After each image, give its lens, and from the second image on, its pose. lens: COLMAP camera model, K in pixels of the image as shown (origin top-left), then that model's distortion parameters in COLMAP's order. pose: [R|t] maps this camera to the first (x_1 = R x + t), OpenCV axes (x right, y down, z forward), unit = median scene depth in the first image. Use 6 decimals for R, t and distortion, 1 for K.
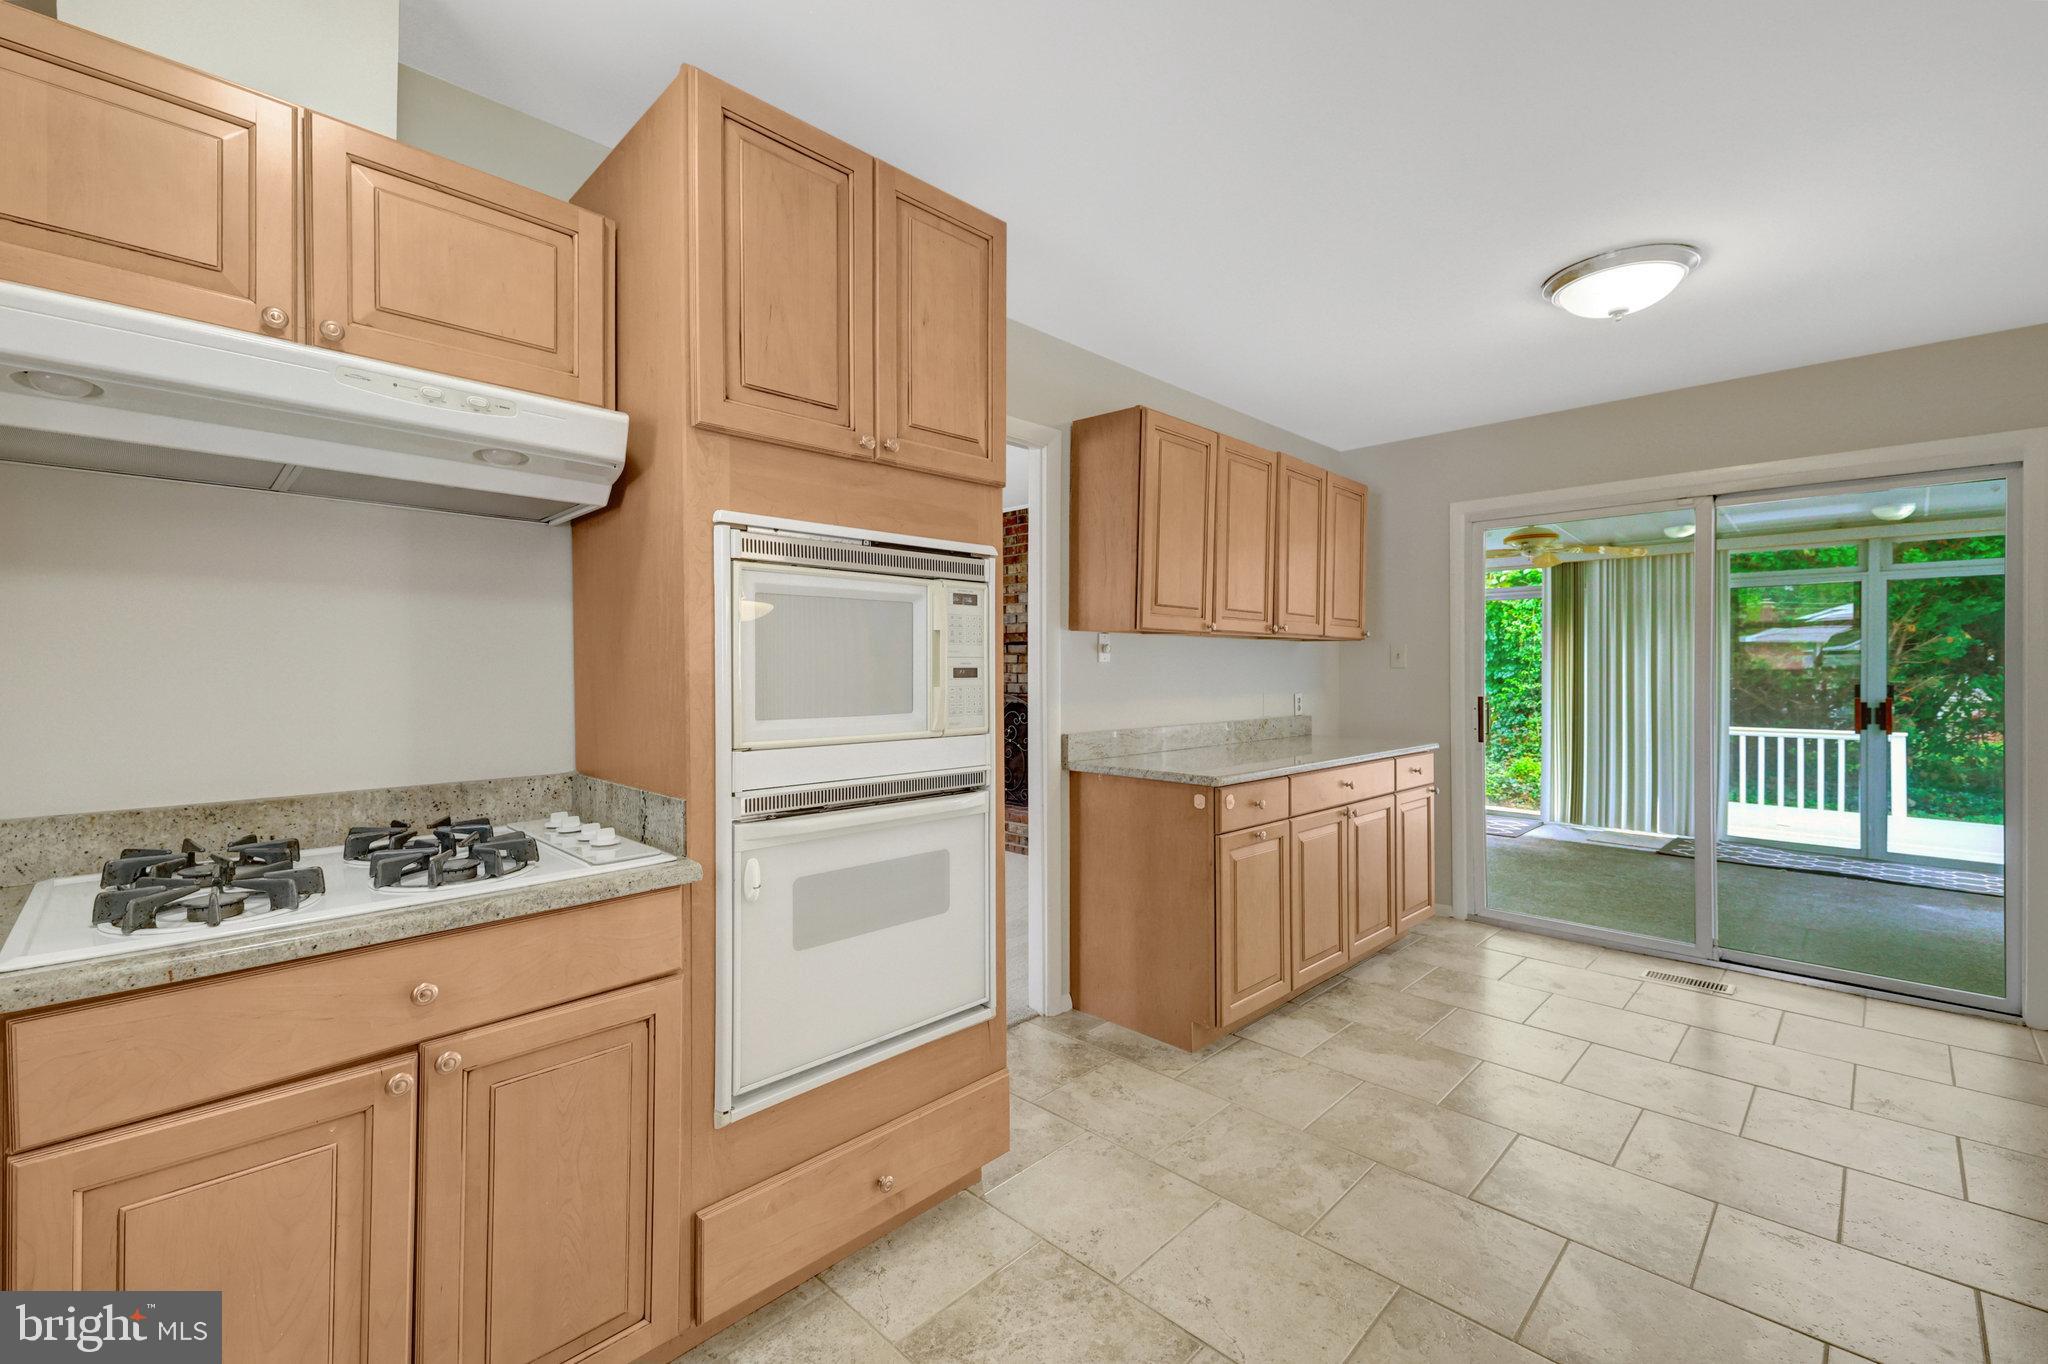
lens RADIAL K [[865.9, 0, 1016.6], [0, 865.9, 676.8], [0, 0, 1]] dist [0.061279, -0.020399]
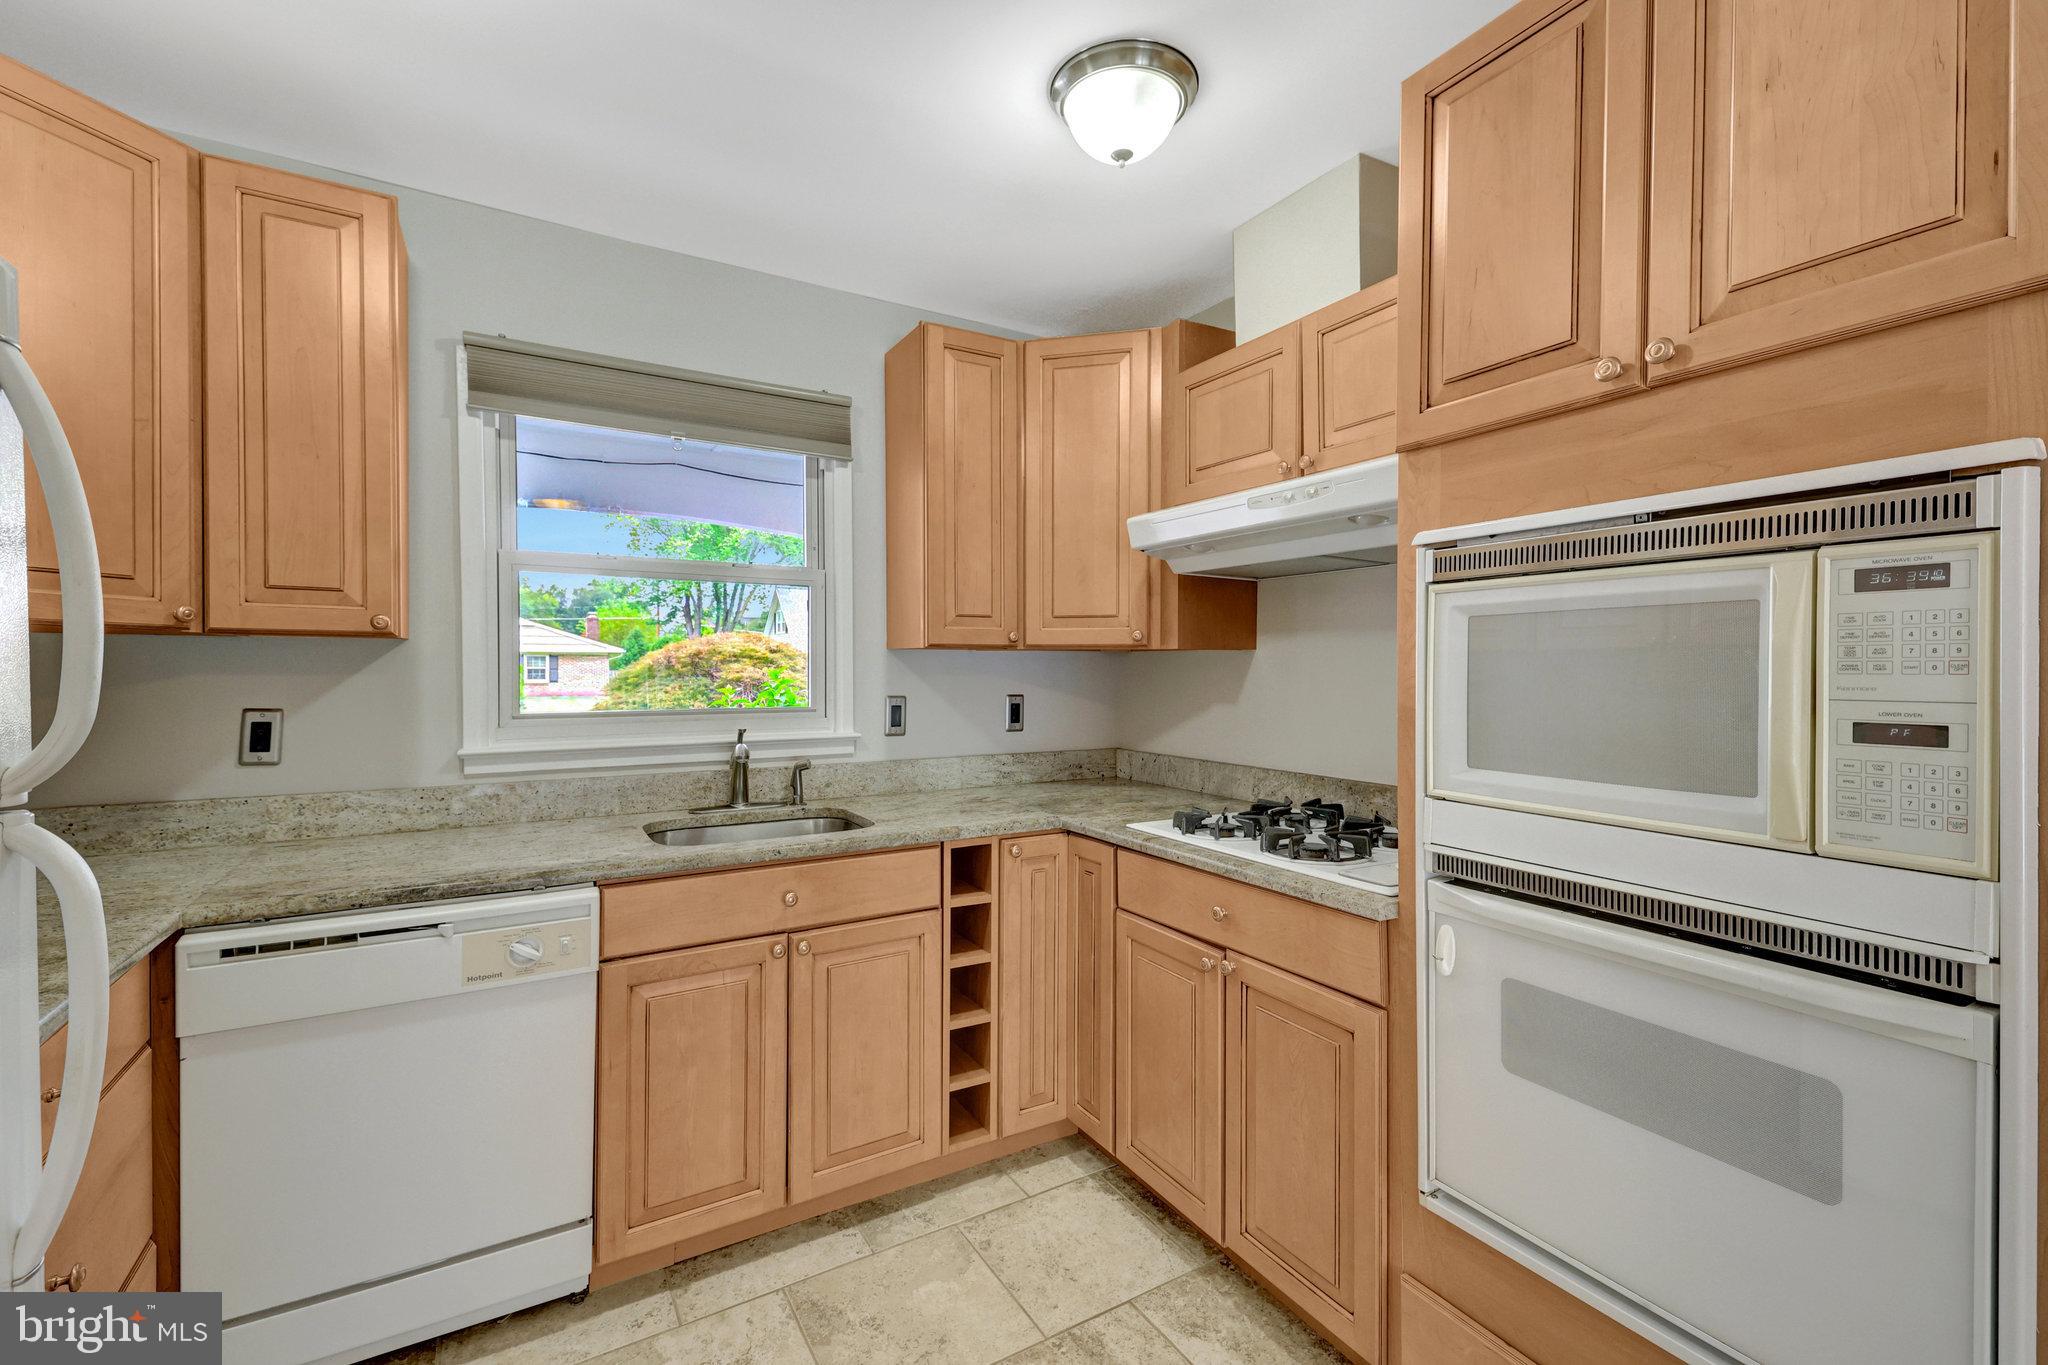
lens RADIAL K [[885.7, 0, 1024.0], [0, 885.7, 682.5], [0, 0, 1]] dist [0.054022, -0.022859]
pose [[-0.260099, 0.012370, -0.965503, 0.589119], [-0.015282, 0.999740, 0.016926, -0.036645], [0.965461, 0.019158, -0.259843, 0.730118]]
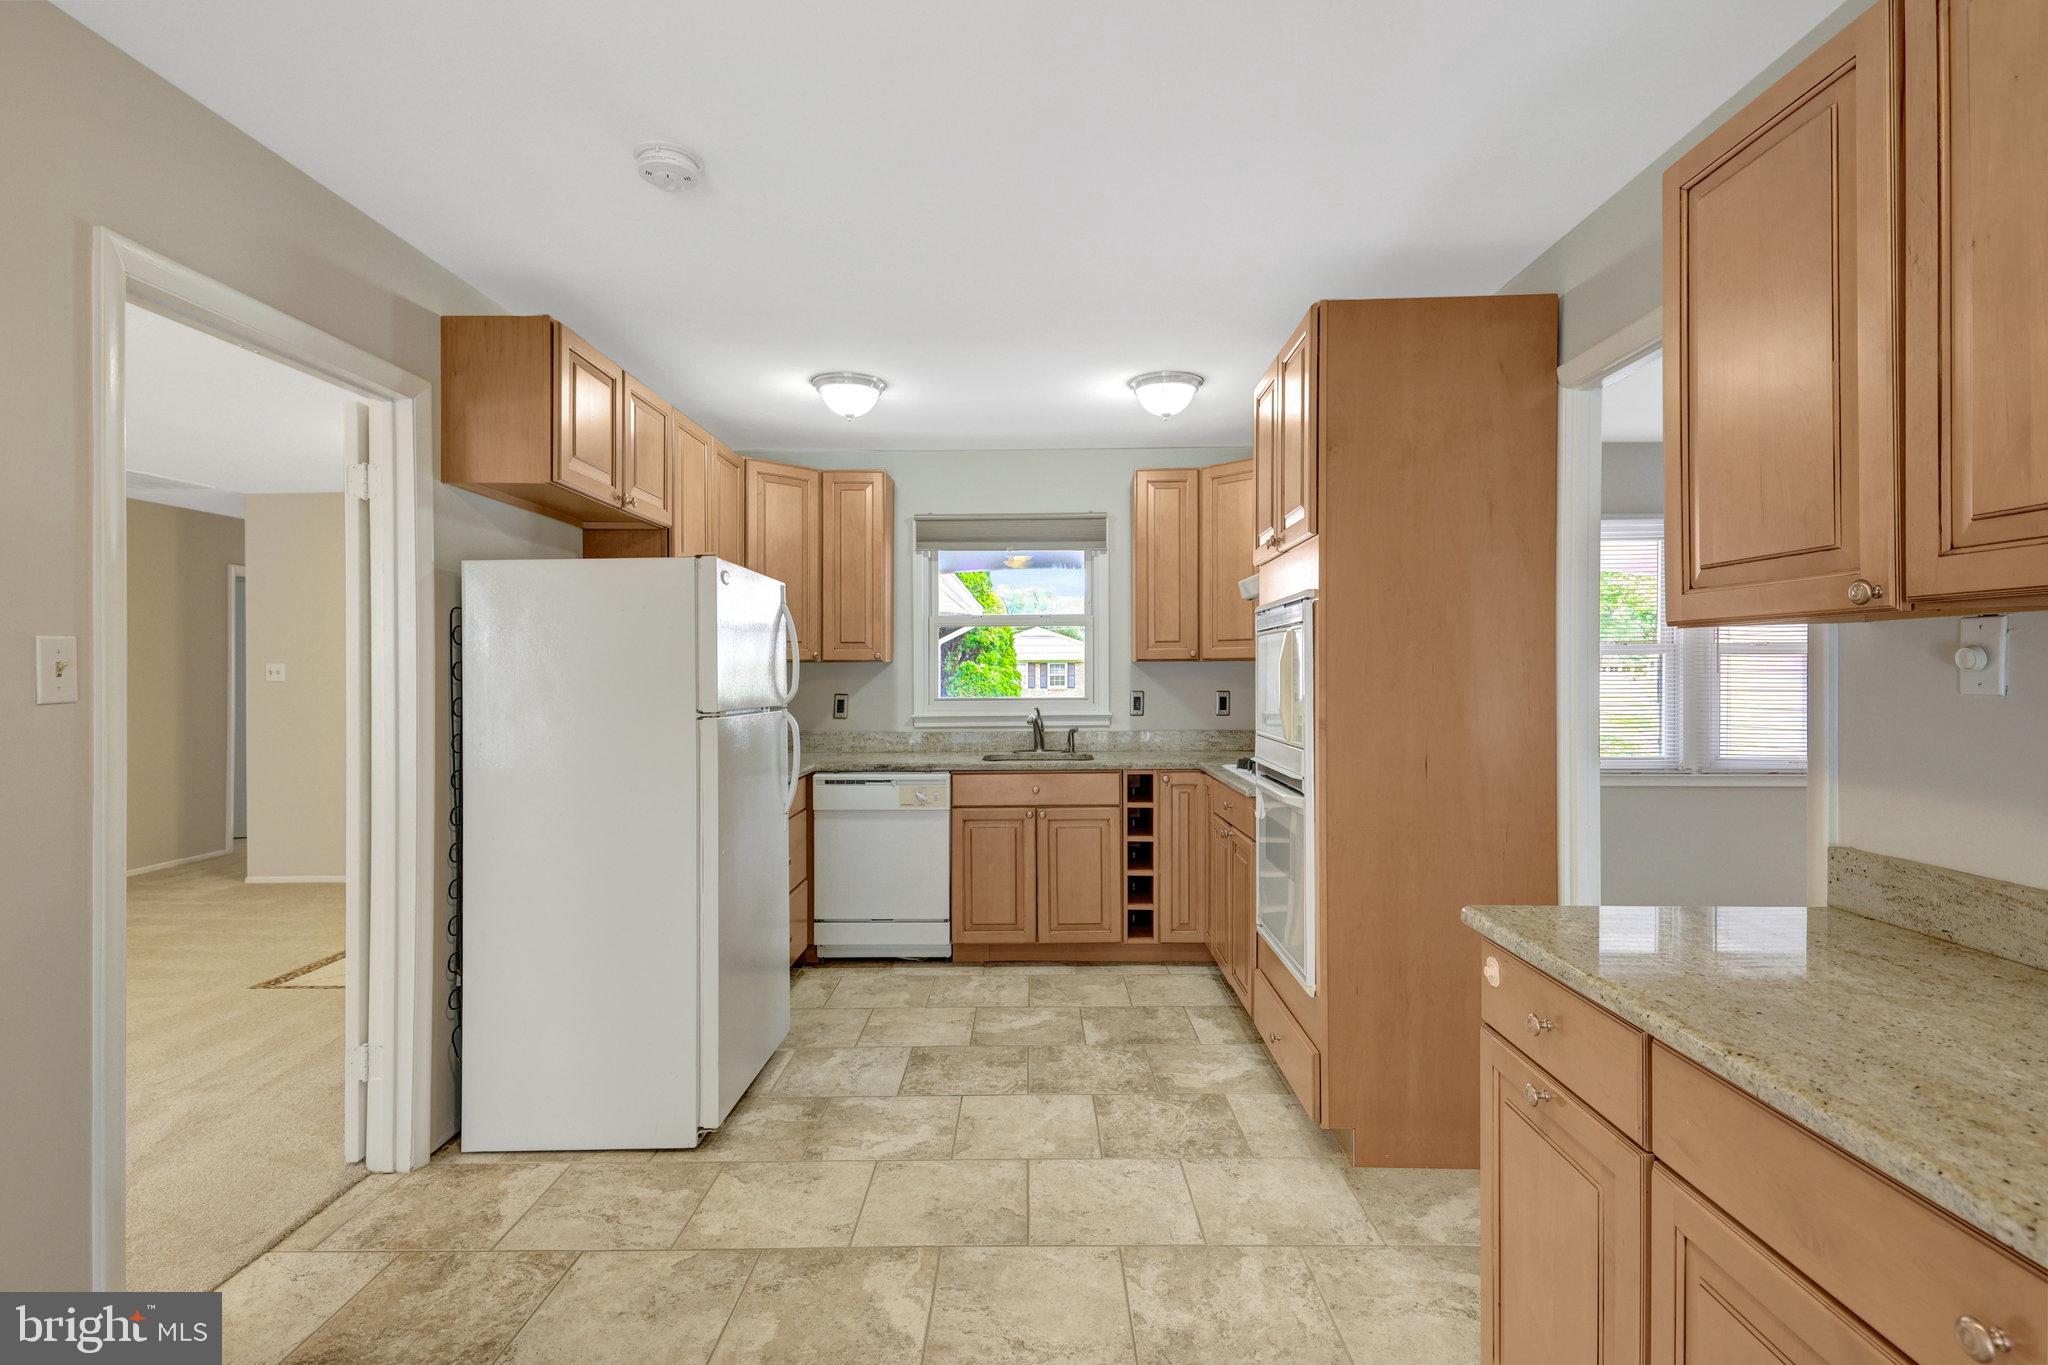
lens RADIAL K [[989.5, 0, 1016.2], [0, 989.5, 676.0], [0, 0, 1]] dist [0.021417, -0.000589]
pose [[-0.727610, 0.002757, -0.685985, 1.311075], [-0.004935, 0.999945, 0.009253, -0.049837], [0.685973, 0.010118, -0.727556, 1.907876]]
